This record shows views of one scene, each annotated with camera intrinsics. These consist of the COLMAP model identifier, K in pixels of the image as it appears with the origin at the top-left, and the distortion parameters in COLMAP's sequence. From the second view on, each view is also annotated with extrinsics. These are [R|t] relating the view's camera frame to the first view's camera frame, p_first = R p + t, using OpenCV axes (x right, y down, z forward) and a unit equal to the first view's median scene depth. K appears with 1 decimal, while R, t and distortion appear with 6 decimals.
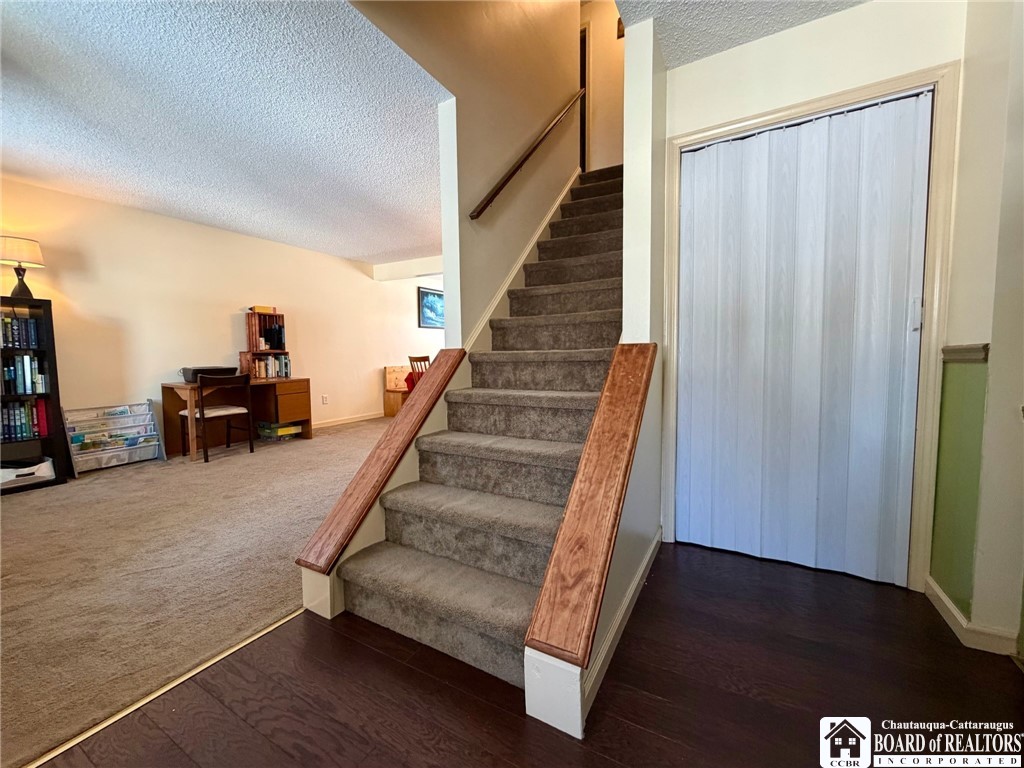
lens RADIAL K [[415.6, 0, 498.4], [0, 415.6, 385.6], [0, 0, 1]] dist [0.000238, 0.000062]
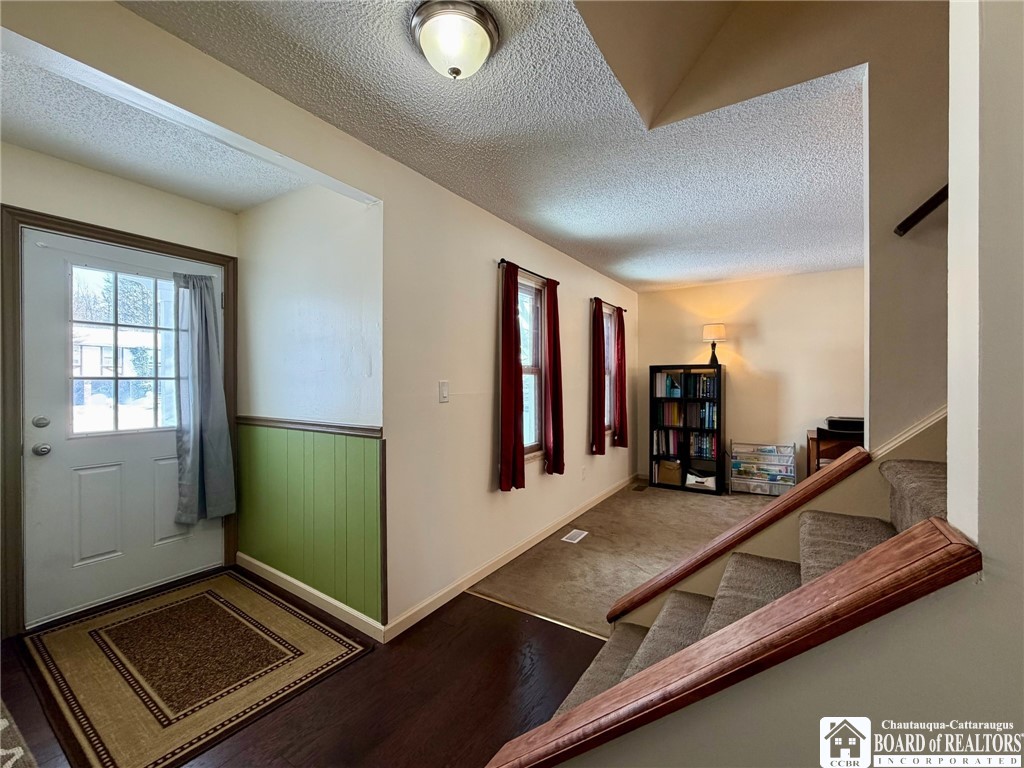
lens RADIAL K [[415.6, 0, 498.4], [0, 415.6, 385.6], [0, 0, 1]] dist [0.000238, 0.000062]
pose [[-0.064304, 0.015443, -0.997811, 0.358282], [-0.063219, 0.997809, 0.019517, -0.105086], [0.995926, 0.064335, -0.063187, 0.314109]]
